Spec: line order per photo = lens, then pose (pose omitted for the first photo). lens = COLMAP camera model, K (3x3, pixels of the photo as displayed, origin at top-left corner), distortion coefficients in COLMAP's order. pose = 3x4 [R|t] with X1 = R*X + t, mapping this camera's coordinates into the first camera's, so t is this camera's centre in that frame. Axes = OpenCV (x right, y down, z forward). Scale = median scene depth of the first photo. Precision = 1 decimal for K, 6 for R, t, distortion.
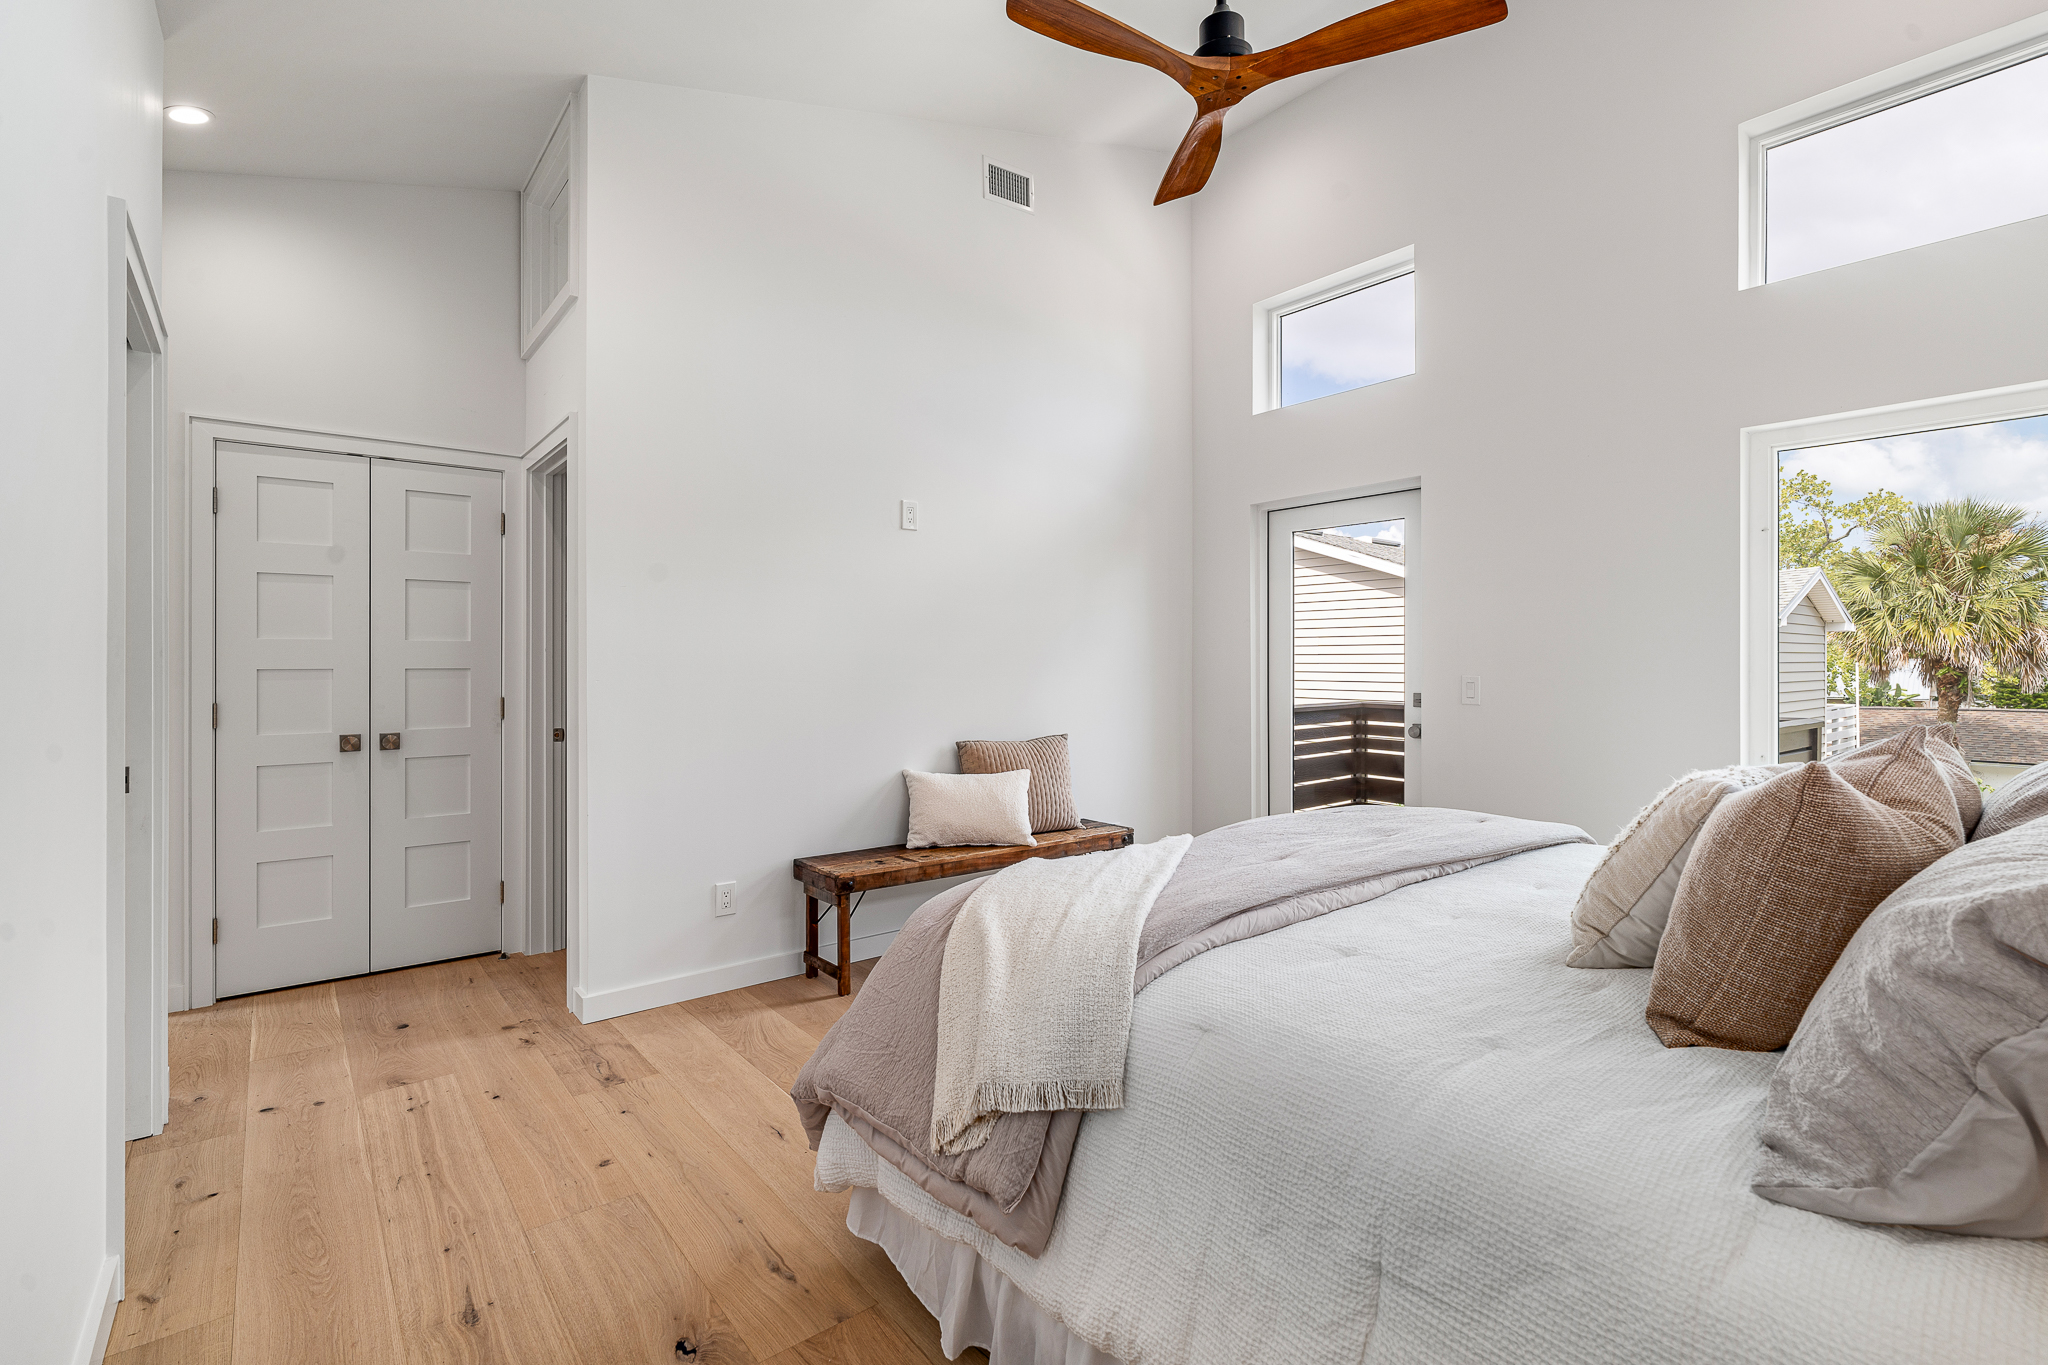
lens RADIAL K [[930.8, 0, 1019.5], [0, 930.8, 669.0], [0, 0, 1]] dist [-0.004157, 0.002310]
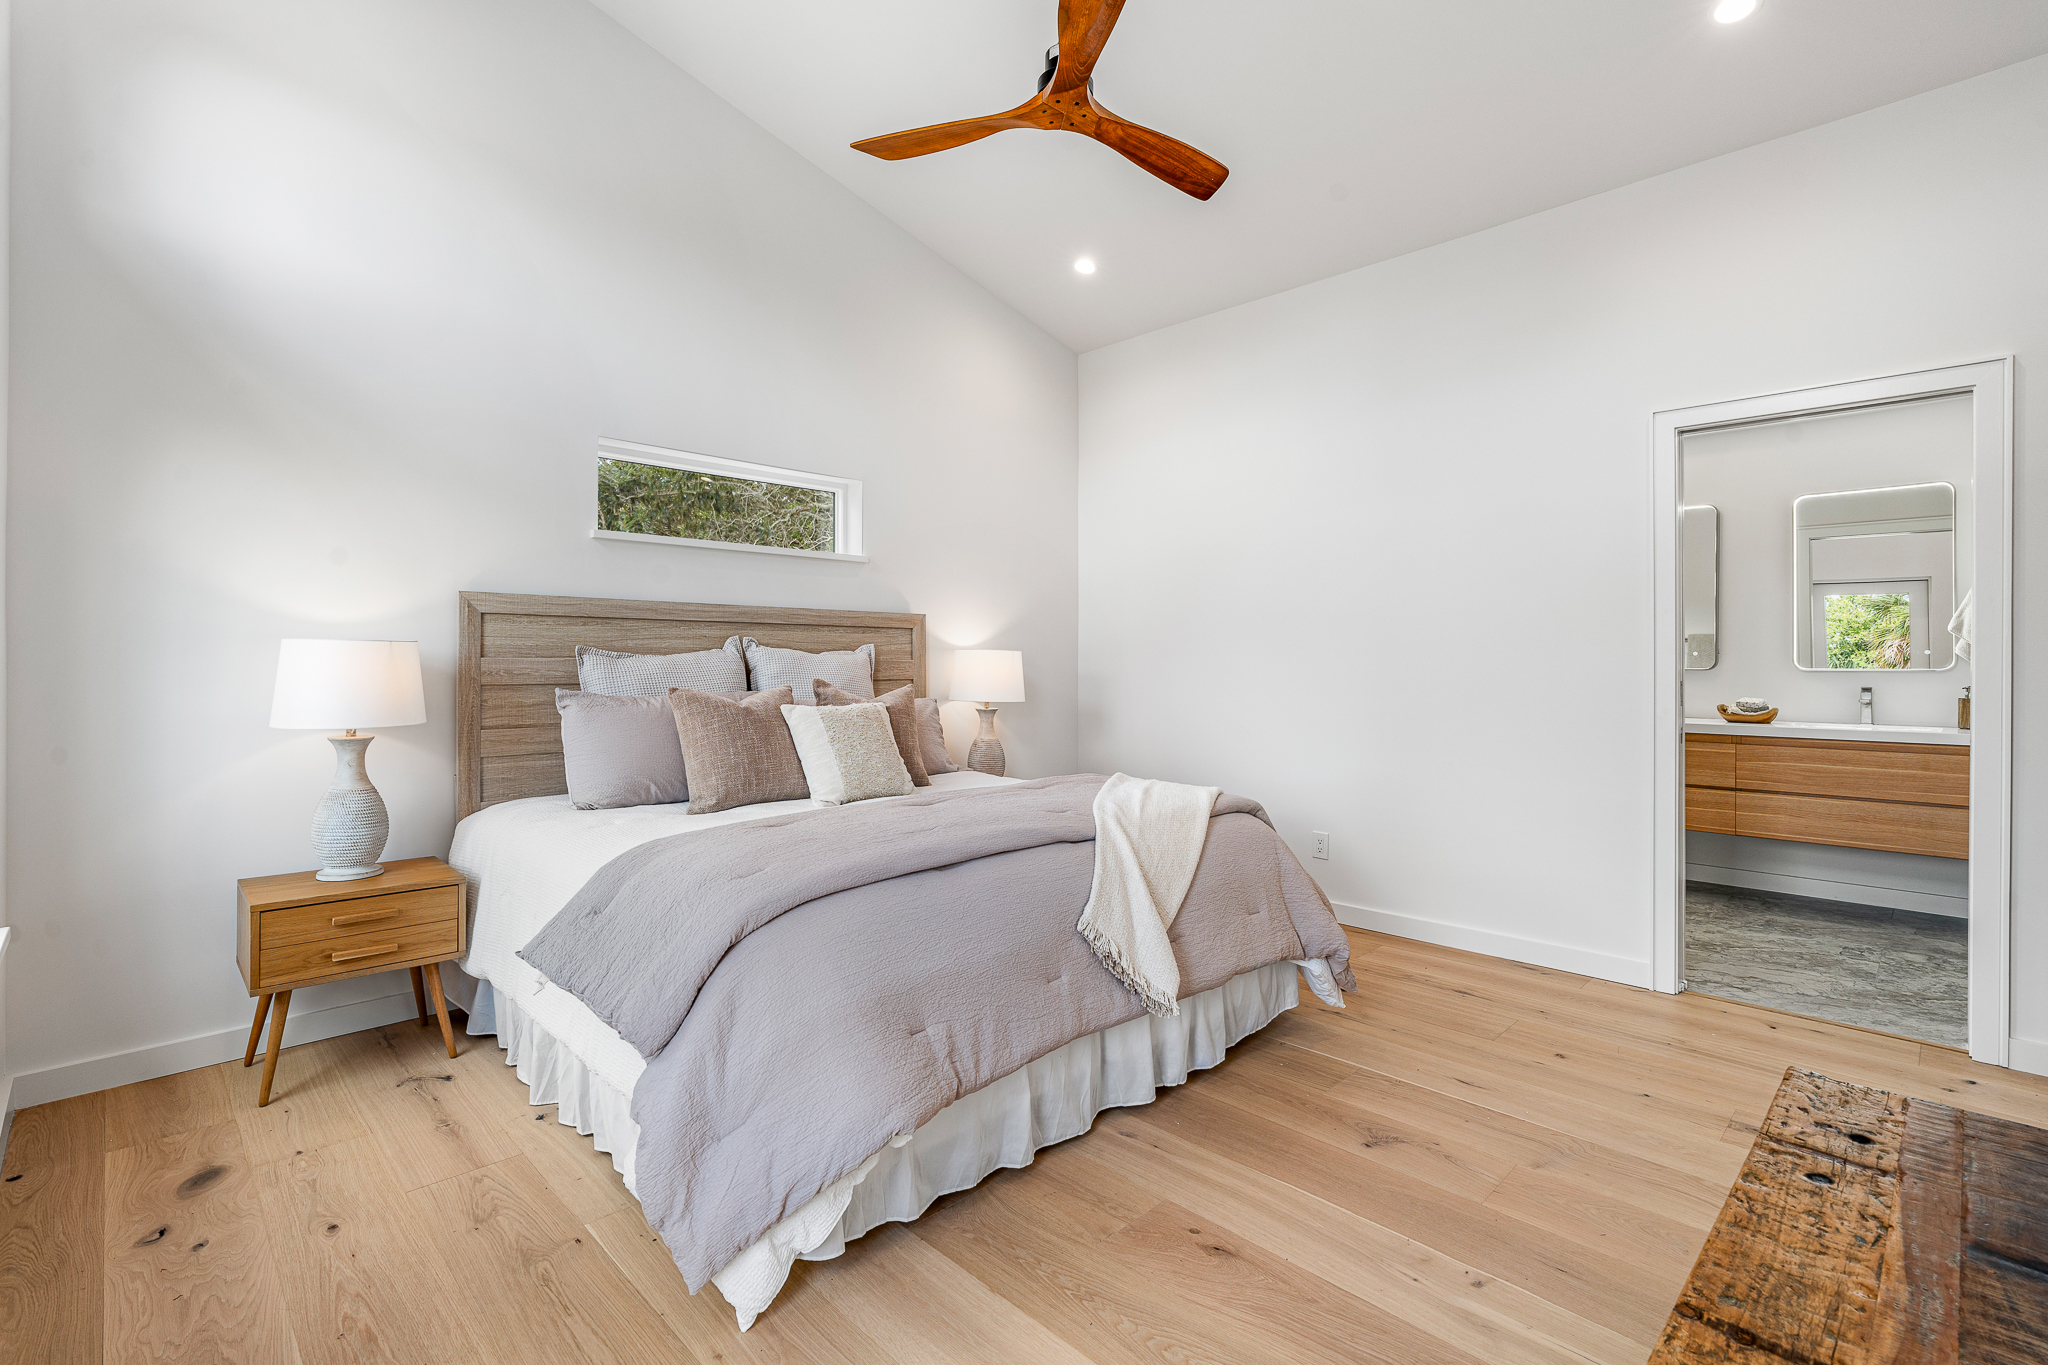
lens RADIAL K [[930.8, 0, 1024.5], [0, 930.8, 672.2], [0, 0, 1]] dist [-0.004157, 0.002310]
pose [[-0.995308, 0.000237, -0.096754, 0.459767], [-0.000949, 0.999925, 0.012211, 0.005237], [0.096750, 0.012245, -0.995233, 2.568248]]
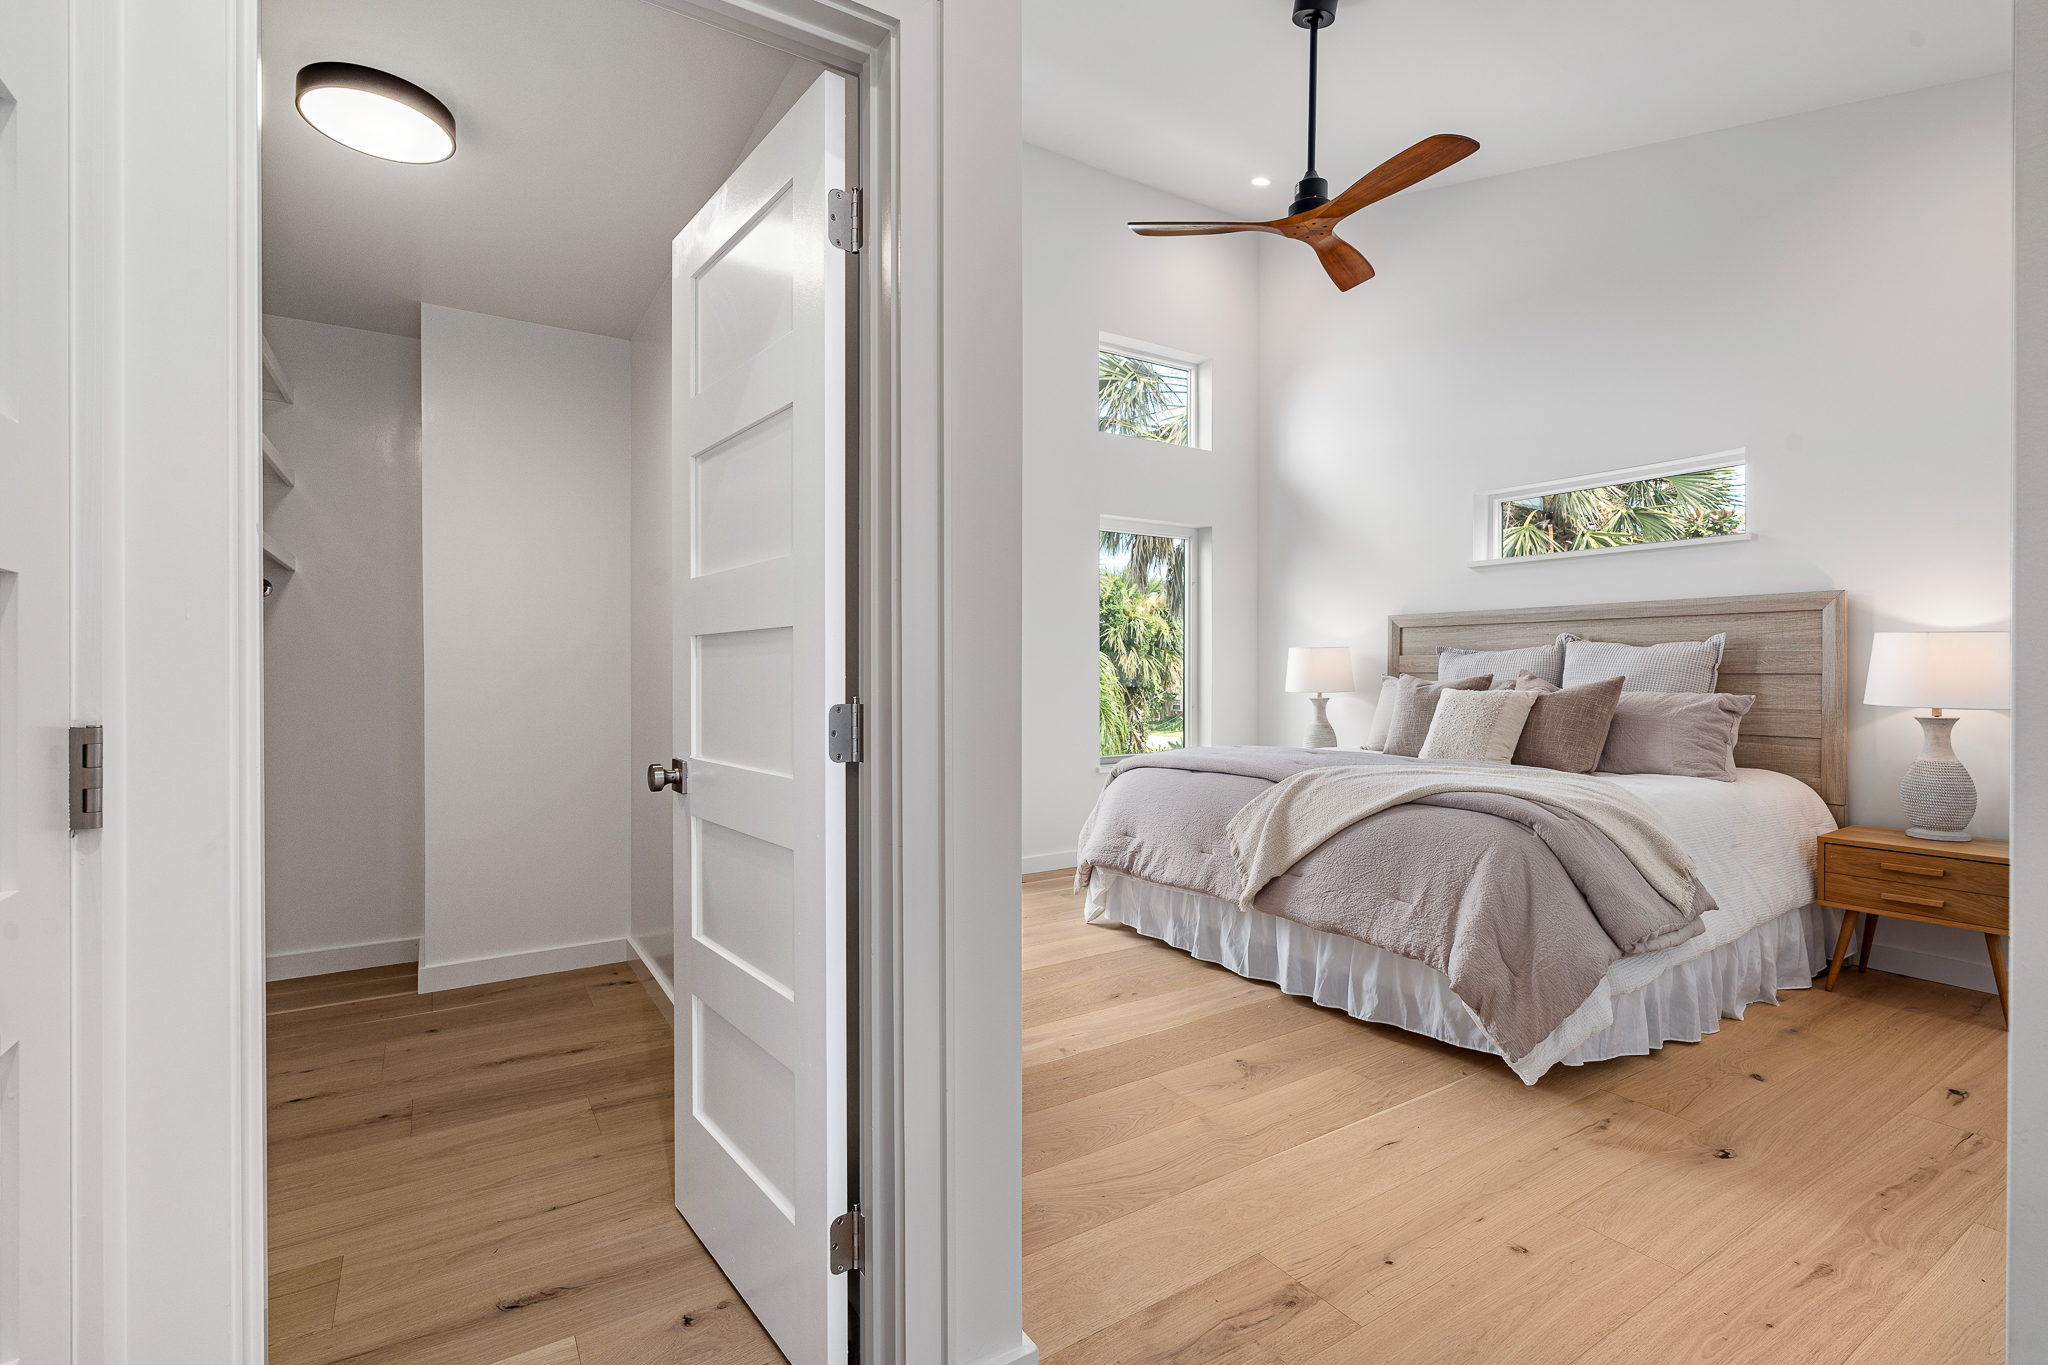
lens RADIAL K [[930.8, 0, 1022.8], [0, 930.8, 674.3], [0, 0, 1]] dist [-0.004157, 0.002310]
pose [[0.112205, -0.006046, 0.993667, -1.533228], [0.005491, 0.999970, 0.005464, 0.034385], [-0.993670, 0.004843, 0.112235, 1.587745]]
